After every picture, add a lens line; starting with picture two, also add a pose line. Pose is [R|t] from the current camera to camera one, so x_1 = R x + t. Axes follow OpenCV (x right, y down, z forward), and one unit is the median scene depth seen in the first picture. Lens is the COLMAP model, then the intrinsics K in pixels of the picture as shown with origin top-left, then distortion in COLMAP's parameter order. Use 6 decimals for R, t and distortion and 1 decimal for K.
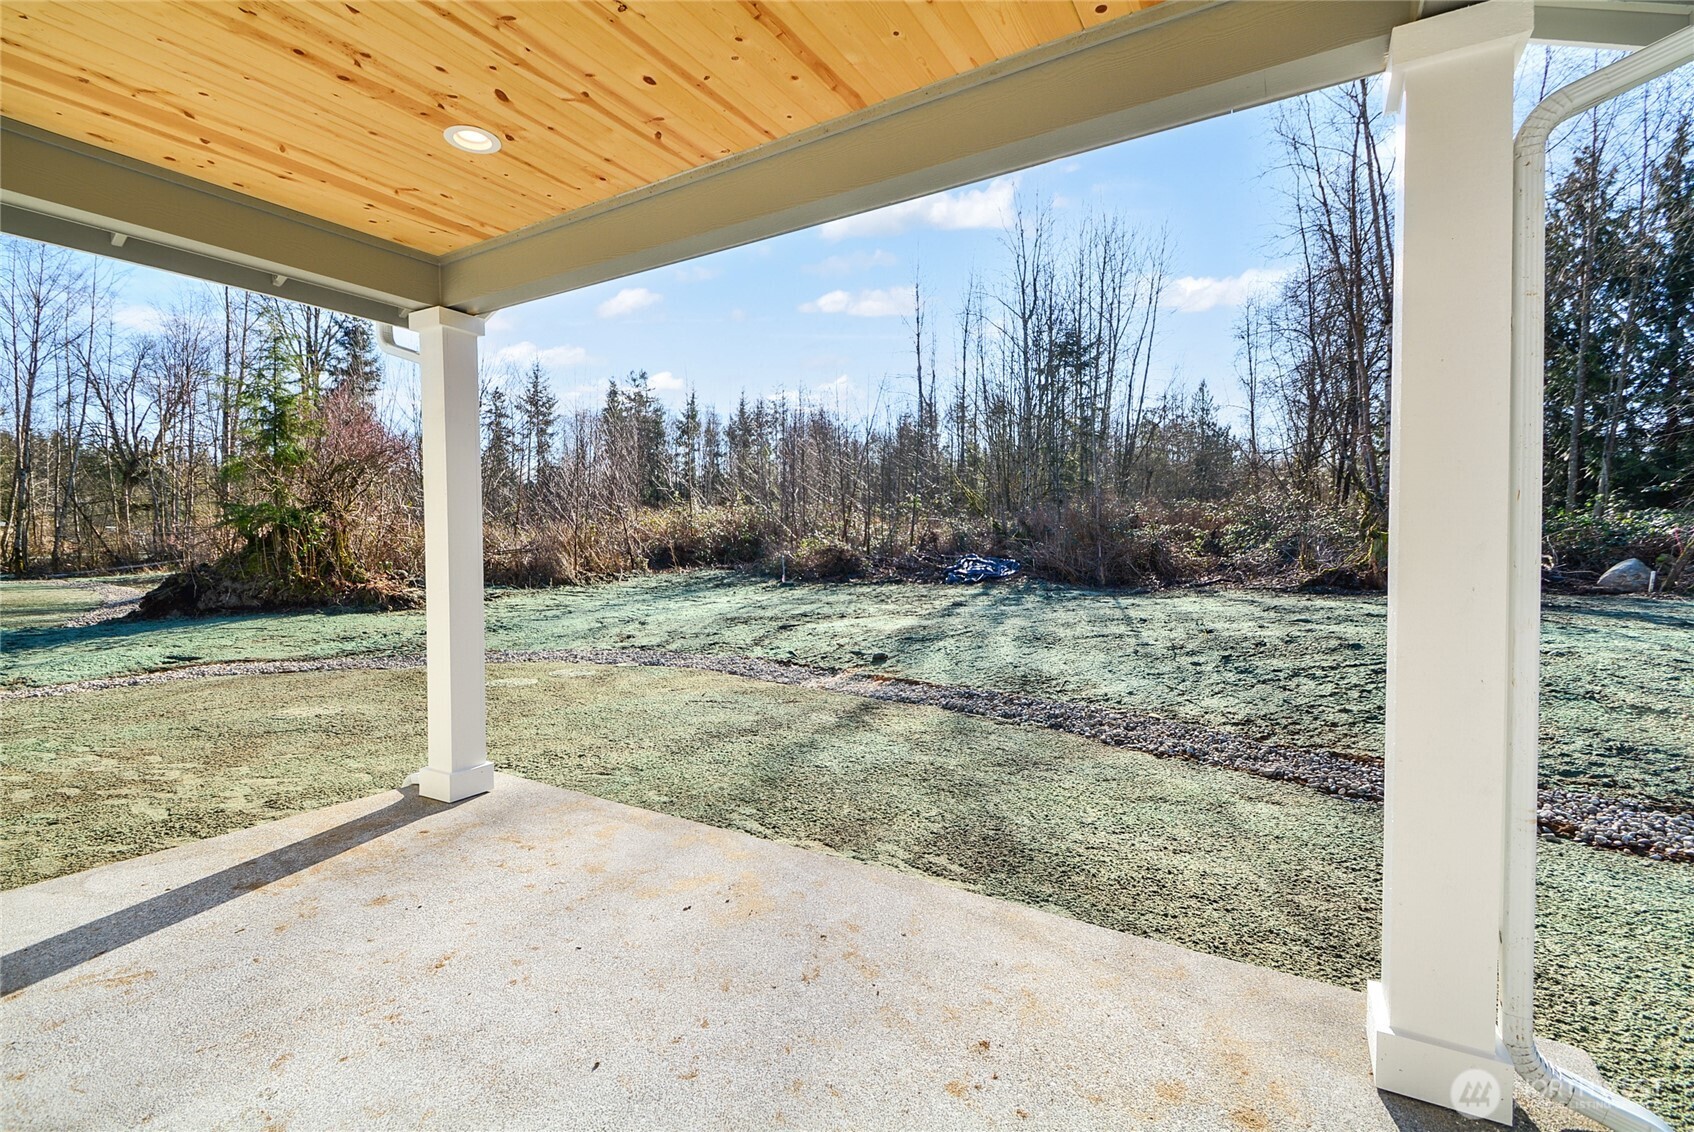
lens RADIAL K [[760.6, 0, 831.6], [0, 760.6, 565.6], [0, 0, 1]] dist [0.031633, -0.019707]
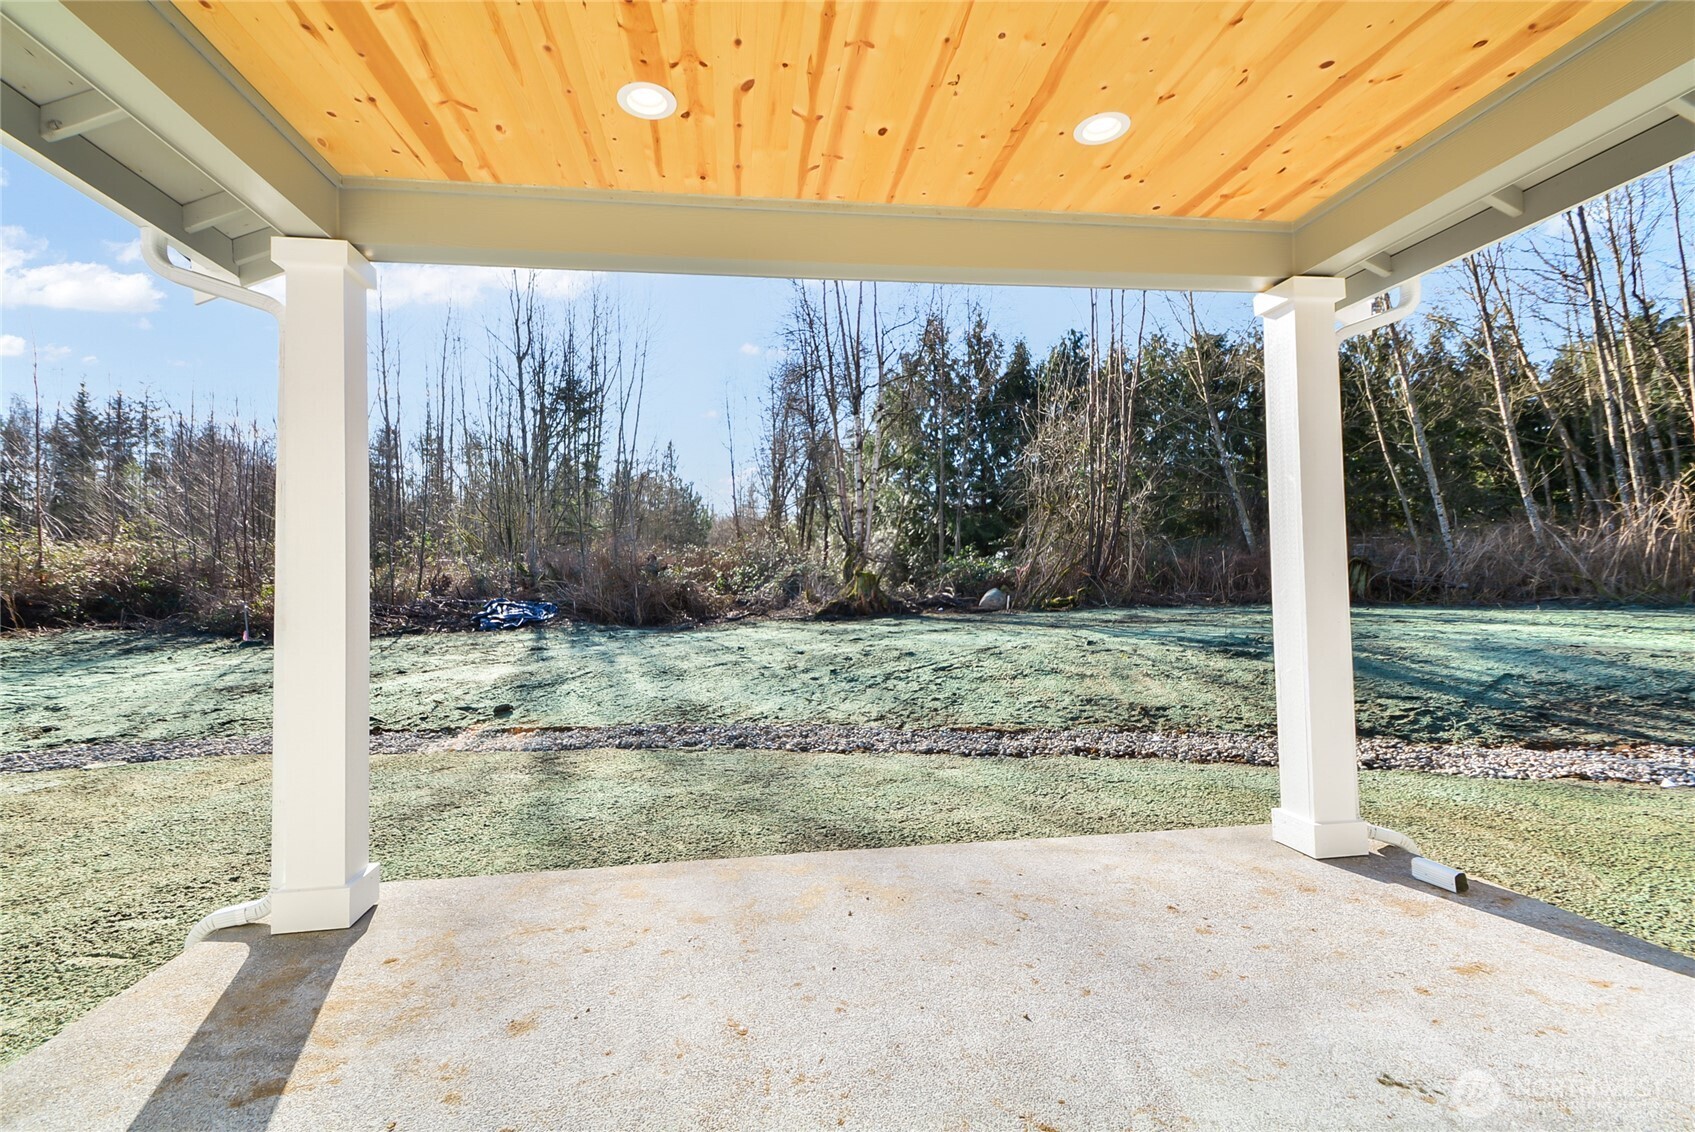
lens RADIAL K [[761.0, 0, 832.1], [0, 761.0, 565.6], [0, 0, 1]] dist [0.031633, -0.019707]
pose [[0.768338, 0.004087, 0.640032, -0.378049], [0.034758, 0.998238, -0.048099, 0.015193], [-0.639100, 0.059202, 0.766842, 0.091712]]
